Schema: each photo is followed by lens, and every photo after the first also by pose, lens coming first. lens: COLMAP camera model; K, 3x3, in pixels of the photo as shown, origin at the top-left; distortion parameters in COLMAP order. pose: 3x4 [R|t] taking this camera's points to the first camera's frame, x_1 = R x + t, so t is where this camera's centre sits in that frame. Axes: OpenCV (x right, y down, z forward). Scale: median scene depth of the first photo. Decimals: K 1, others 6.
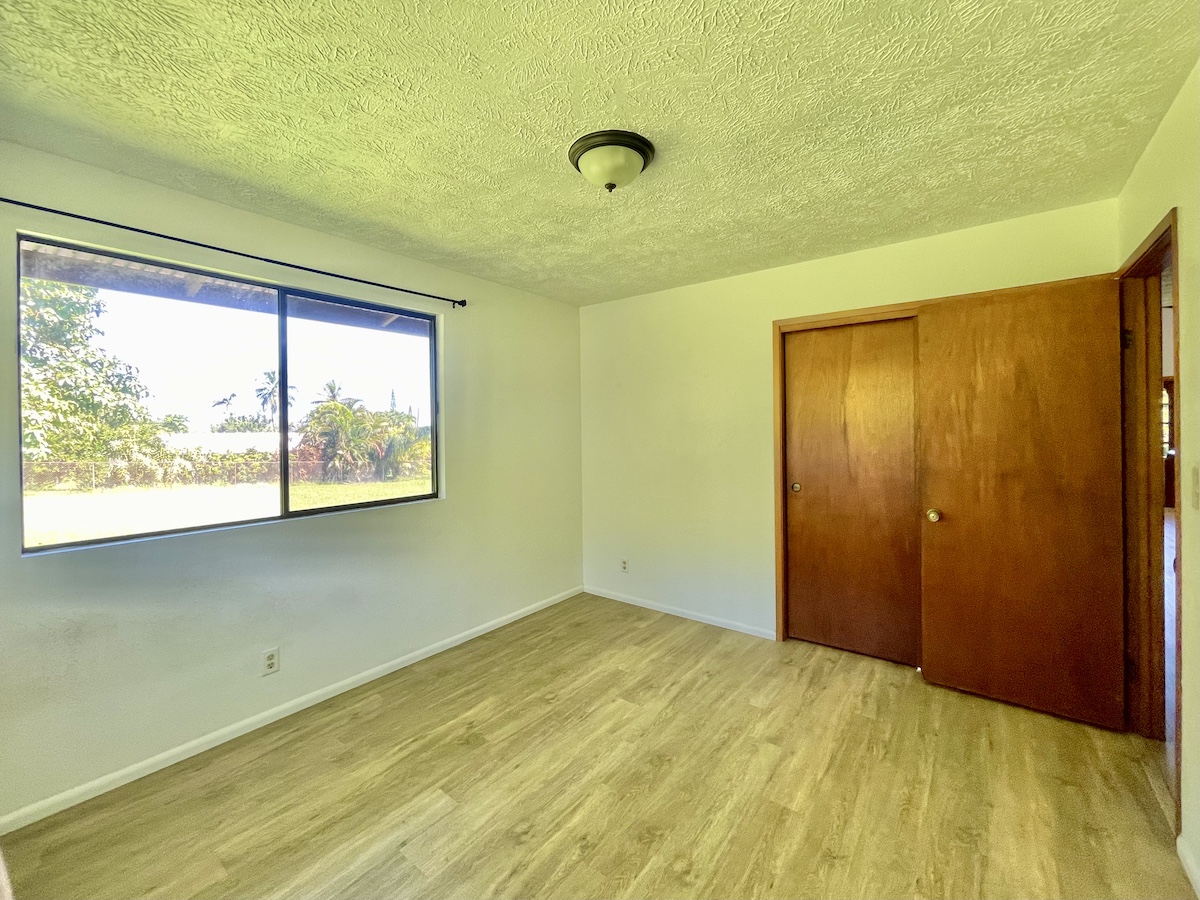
lens RADIAL K [[485.2, 0, 584.2], [0, 485.2, 430.9], [0, 0, 1]] dist [0.000020, -0.000274]
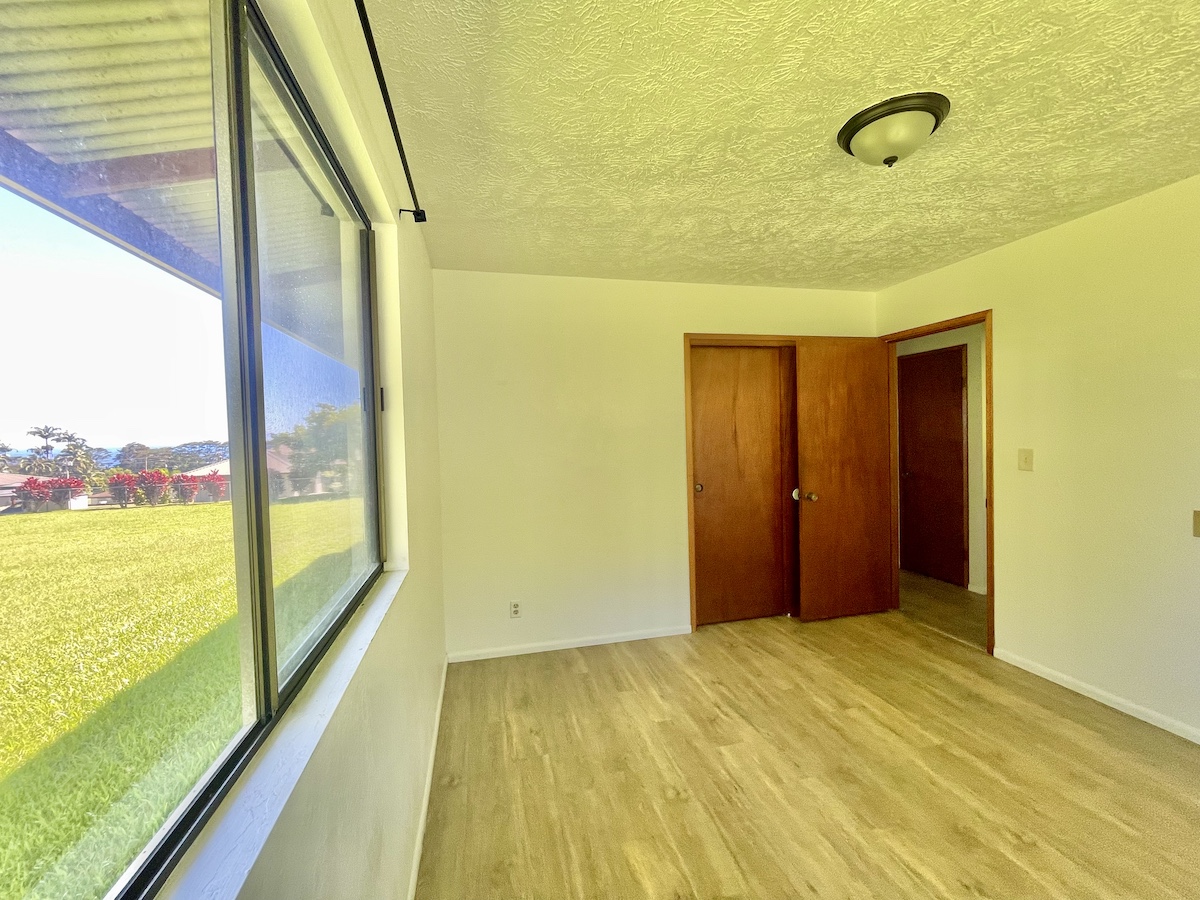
lens RADIAL K [[485.2, 0, 591.7], [0, 485.2, 442.8], [0, 0, 1]] dist [0.000020, -0.000274]
pose [[0.632118, -0.019975, 0.774615, -0.695256], [0.025757, 0.999657, 0.004759, 0.004311], [-0.774444, 0.016943, 0.632415, 0.601580]]
